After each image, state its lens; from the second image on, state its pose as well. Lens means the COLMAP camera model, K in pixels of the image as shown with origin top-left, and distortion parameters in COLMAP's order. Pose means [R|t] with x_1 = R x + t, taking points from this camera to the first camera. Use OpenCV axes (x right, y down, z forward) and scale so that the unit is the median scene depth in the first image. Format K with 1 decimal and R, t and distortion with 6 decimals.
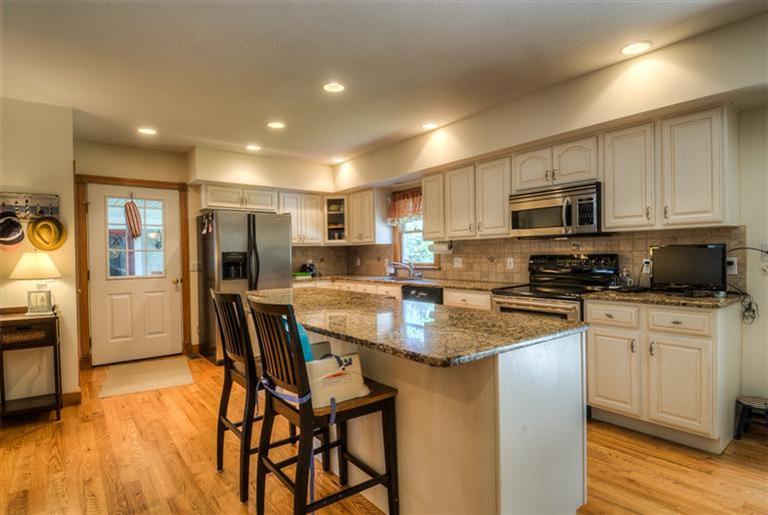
lens RADIAL K [[404.5, 0, 384.0], [0, 404.5, 257.5], [0, 0, 1]] dist [0.030734, -0.000632]
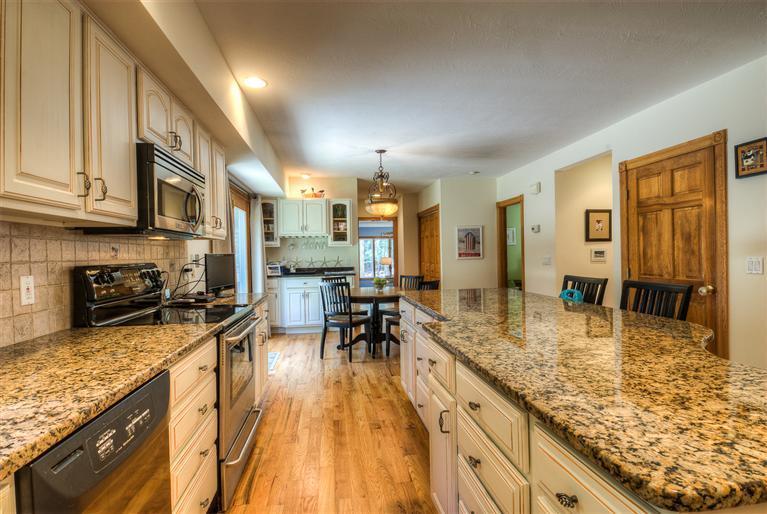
lens RADIAL K [[404.0, 0, 383.5], [0, 404.0, 257.0], [0, 0, 1]] dist [0.030734, -0.000632]
pose [[-0.859087, 0.025153, 0.511211, -0.176158], [0.031424, 0.999500, 0.003629, -0.007020], [-0.510864, 0.019182, -0.859448, 1.179278]]
